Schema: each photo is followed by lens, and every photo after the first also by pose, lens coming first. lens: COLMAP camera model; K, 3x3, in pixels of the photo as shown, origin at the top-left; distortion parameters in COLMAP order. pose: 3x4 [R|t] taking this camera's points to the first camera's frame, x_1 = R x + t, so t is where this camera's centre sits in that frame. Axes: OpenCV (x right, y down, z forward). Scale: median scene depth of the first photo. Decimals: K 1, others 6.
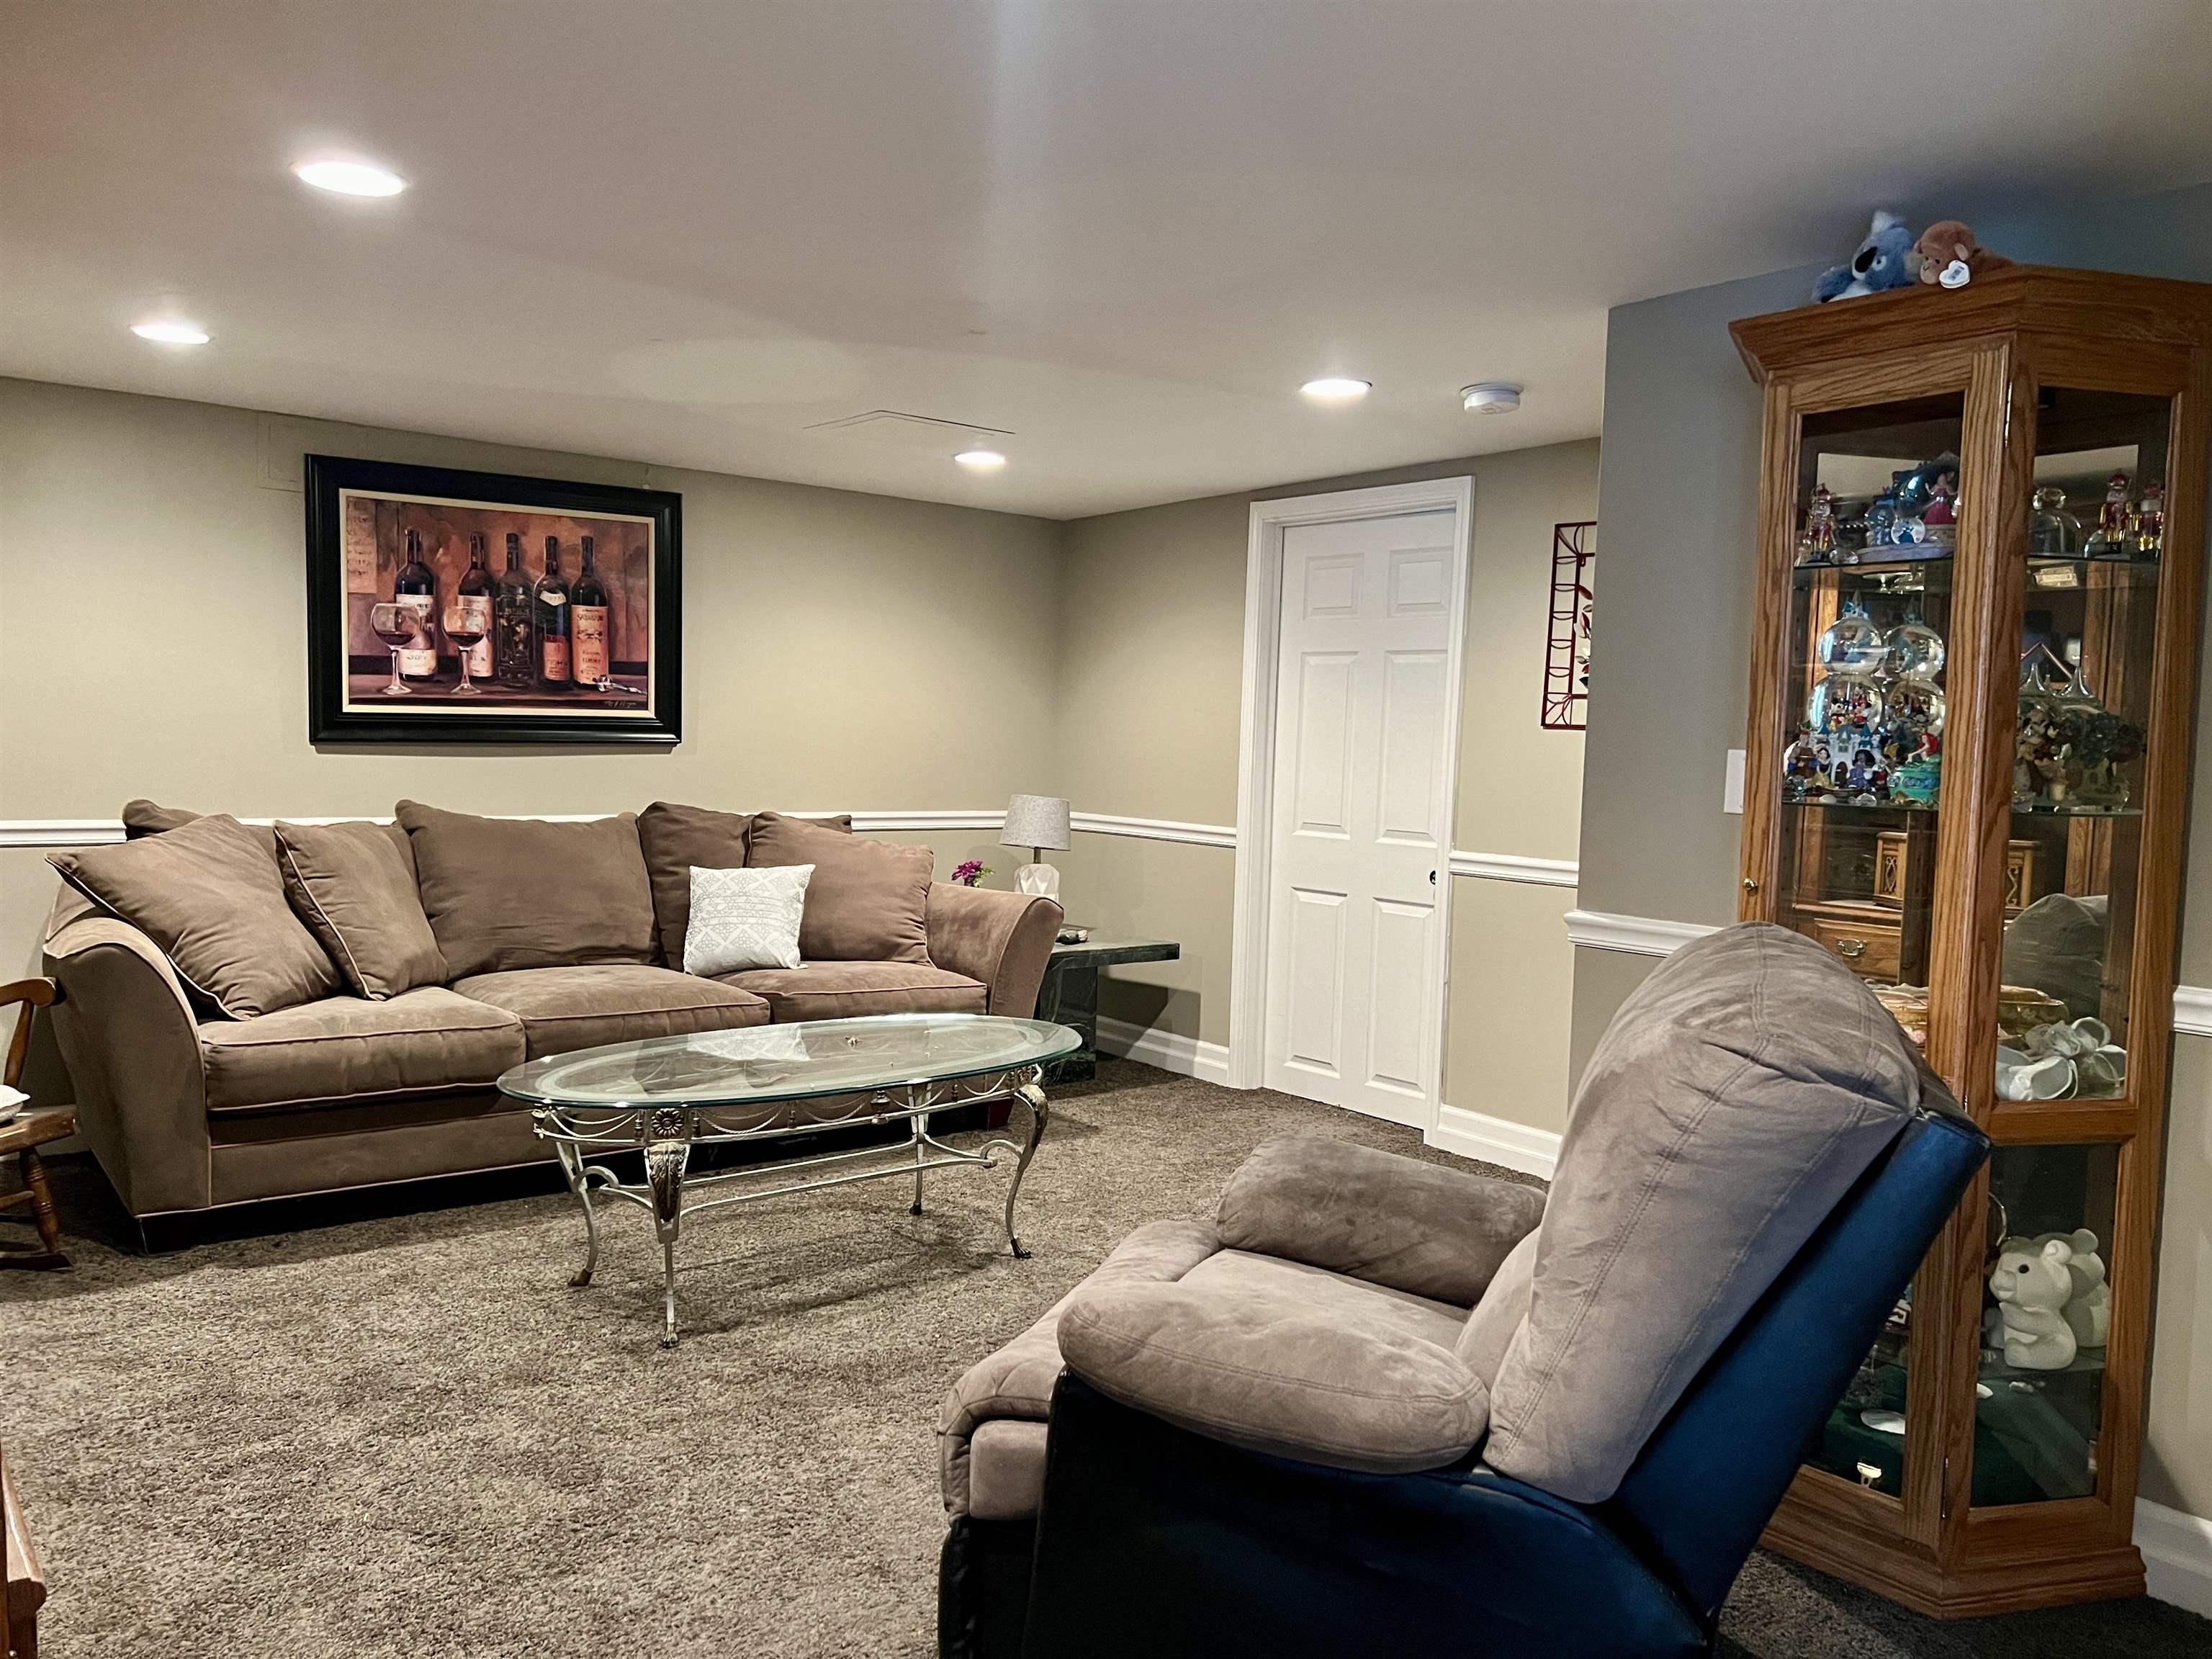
lens RADIAL K [[1666.5, 0, 1114.3], [0, 1666.5, 848.6], [0, 0, 1]] dist [0.075305, -0.096740]
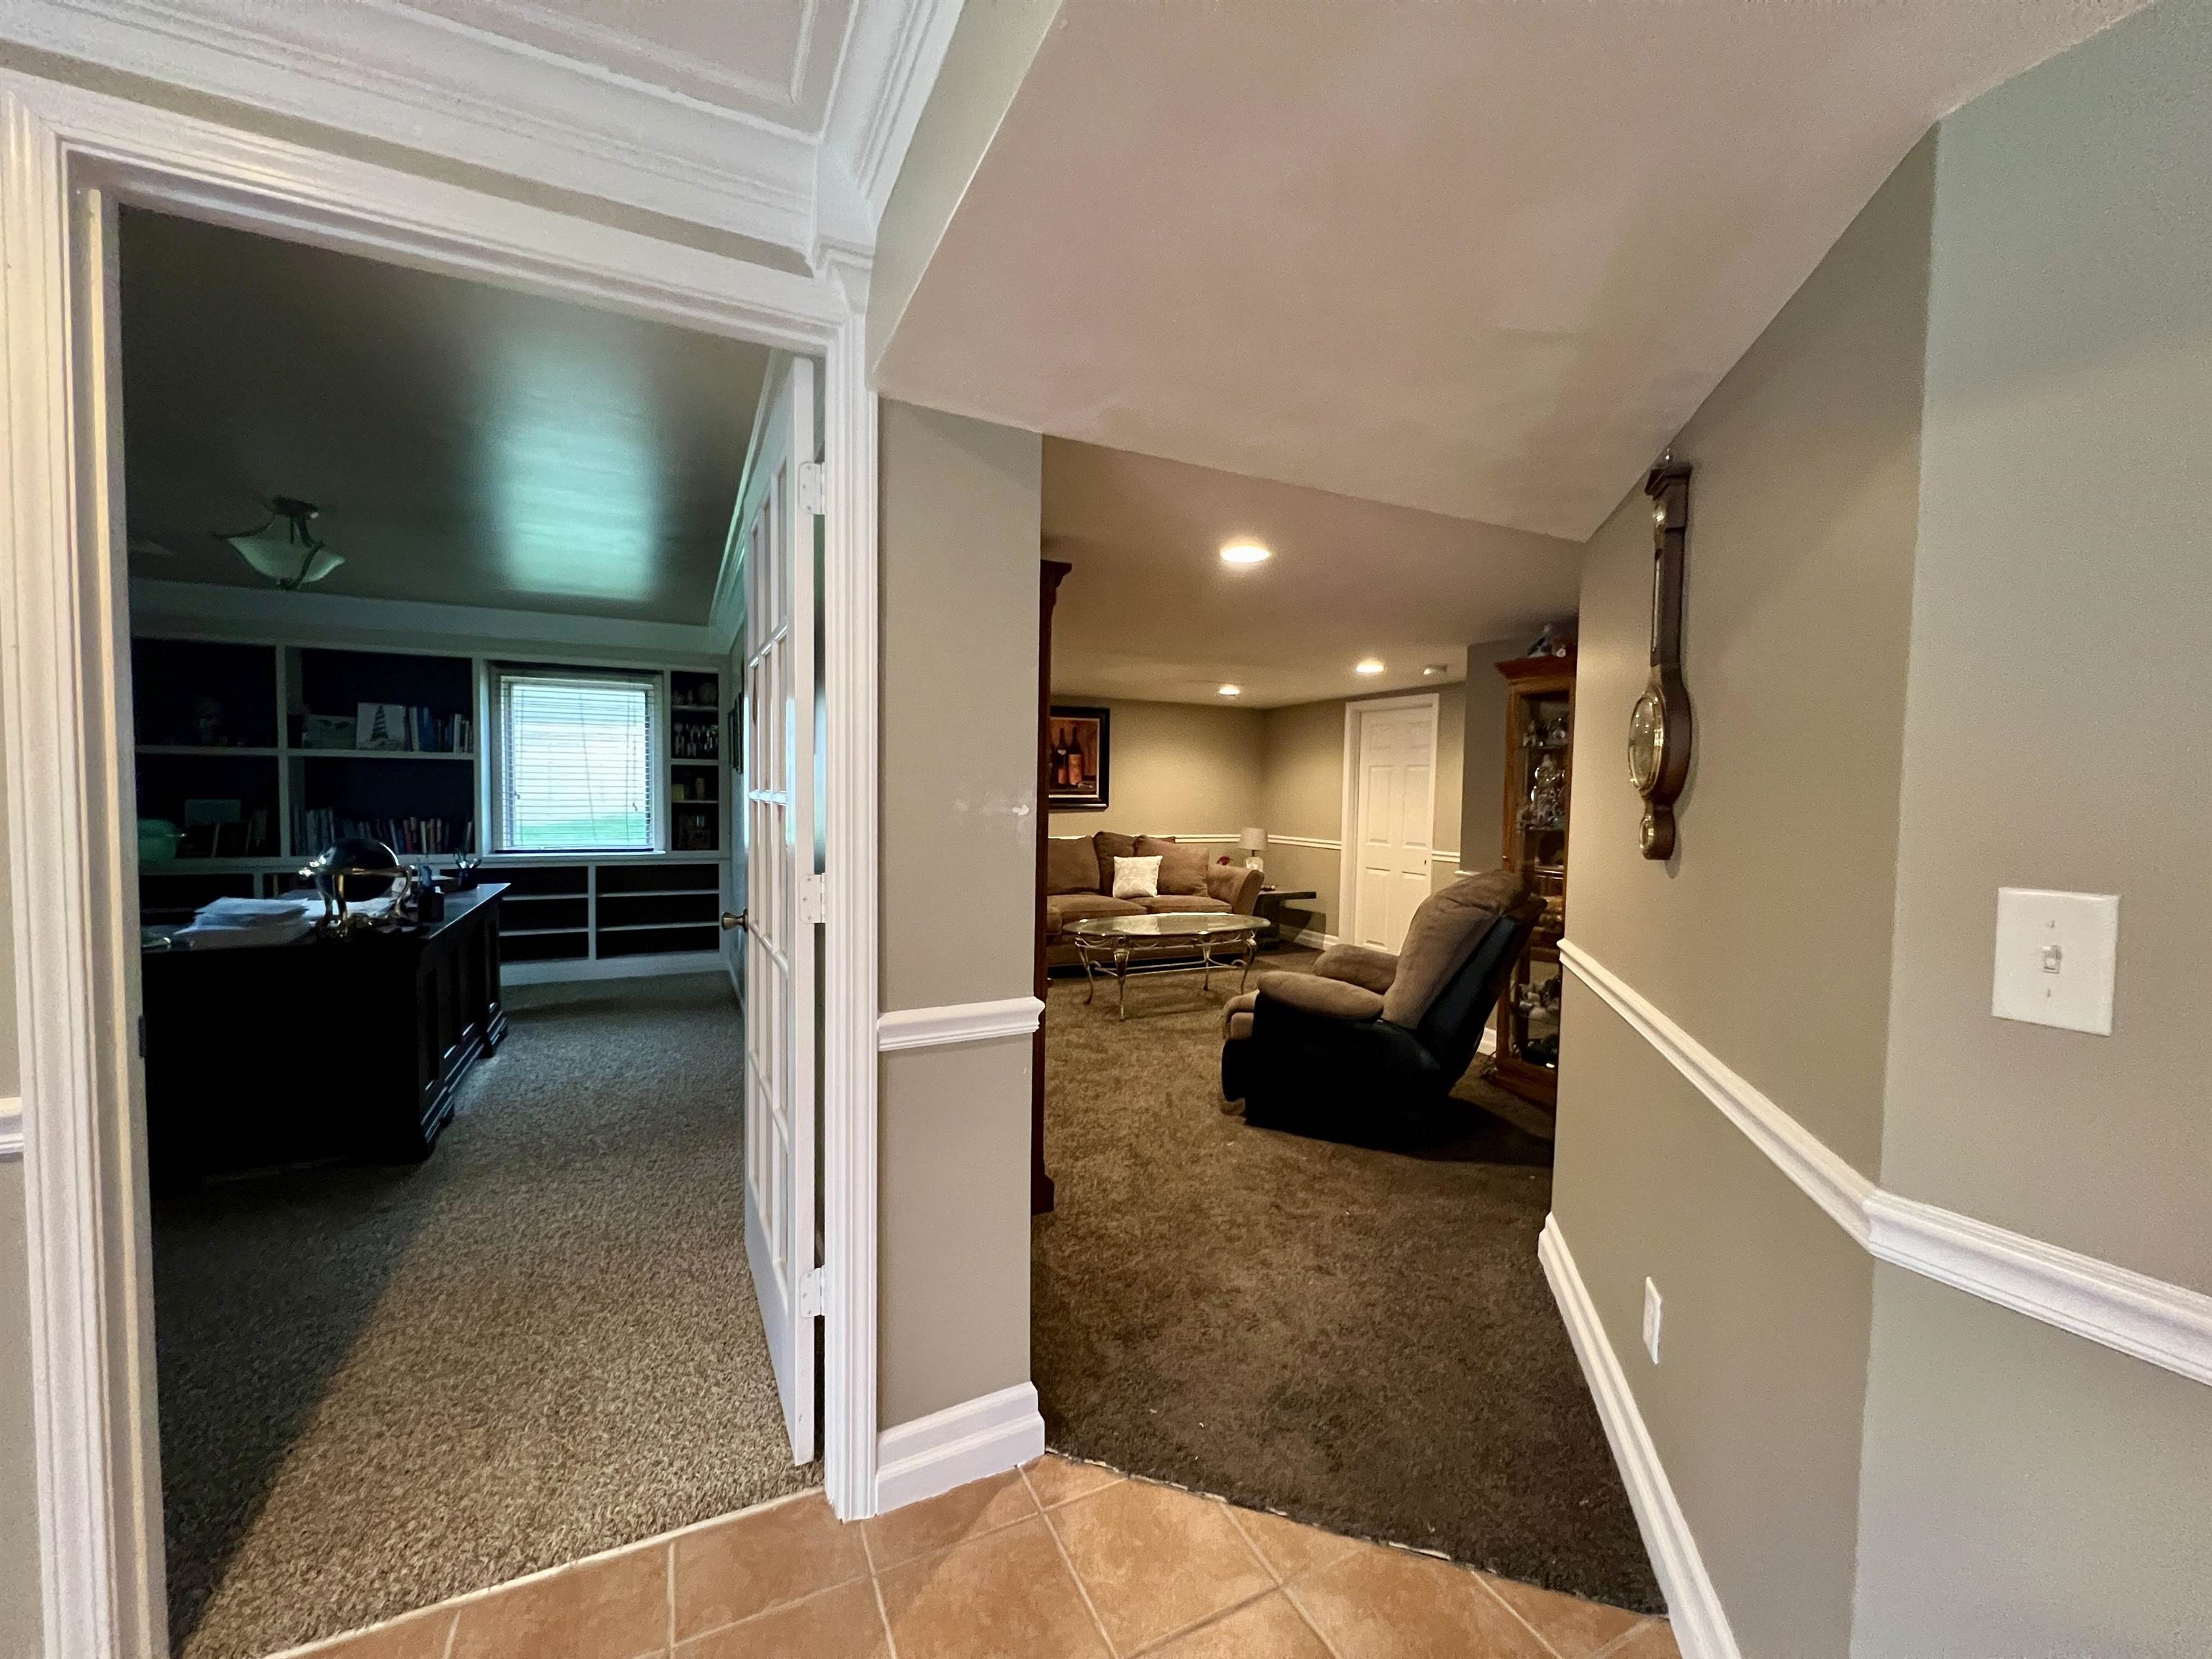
lens RADIAL K [[883.9, 0, 1106.0], [0, 883.9, 829.5], [0, 0, 1]] dist [0.000386, -0.000039]
pose [[0.977116, -0.003147, -0.212685, 0.019889], [-0.003409, 0.999530, -0.030453, 0.011431], [0.212681, 0.030481, 0.976646, -0.331404]]
